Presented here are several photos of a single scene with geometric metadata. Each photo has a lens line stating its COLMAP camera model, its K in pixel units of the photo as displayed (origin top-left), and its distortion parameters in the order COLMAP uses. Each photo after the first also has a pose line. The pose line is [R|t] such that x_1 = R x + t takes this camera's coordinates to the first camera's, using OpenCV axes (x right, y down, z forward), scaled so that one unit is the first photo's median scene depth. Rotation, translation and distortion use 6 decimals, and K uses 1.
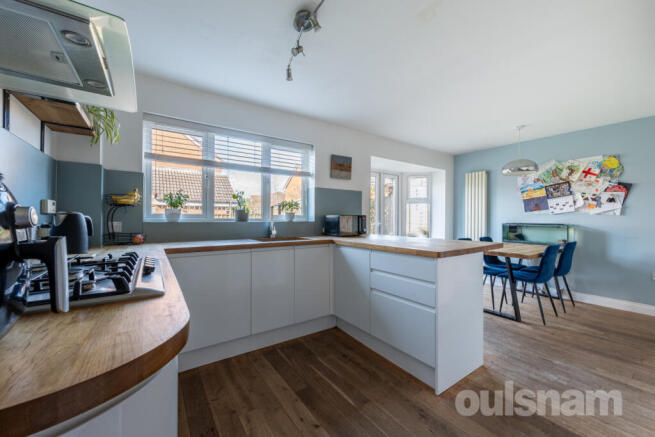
lens RADIAL K [[253.8, 0, 327.5], [0, 253.8, 218.5], [0, 0, 1]] dist [-0.002307, -0.000312]
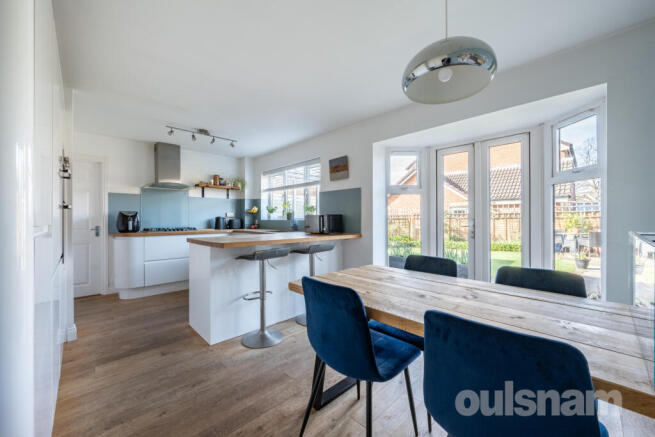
lens RADIAL K [[261.0, 0, 327.5], [0, 261.0, 218.5], [0, 0, 1]] dist [0.000854, 0.000067]
pose [[0.154691, 0.001307, -0.987962, 1.183426], [0.001570, 0.999998, 0.001569, -0.000560], [0.987962, -0.001794, 0.154689, 0.853516]]
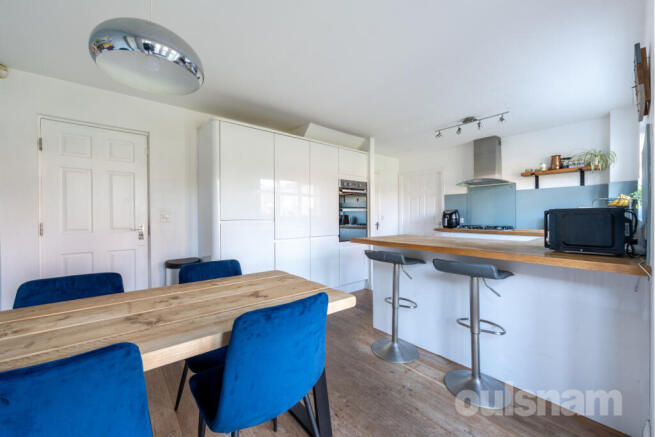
lens RADIAL K [[253.8, 0, 327.5], [0, 253.8, 218.5], [0, 0, 1]] dist [-0.002307, -0.000312]
pose [[-0.995387, 0.003047, -0.095895, 0.610067], [0.002555, 0.999983, 0.005258, 0.005620], [0.095910, 0.004989, -0.995378, 1.454198]]
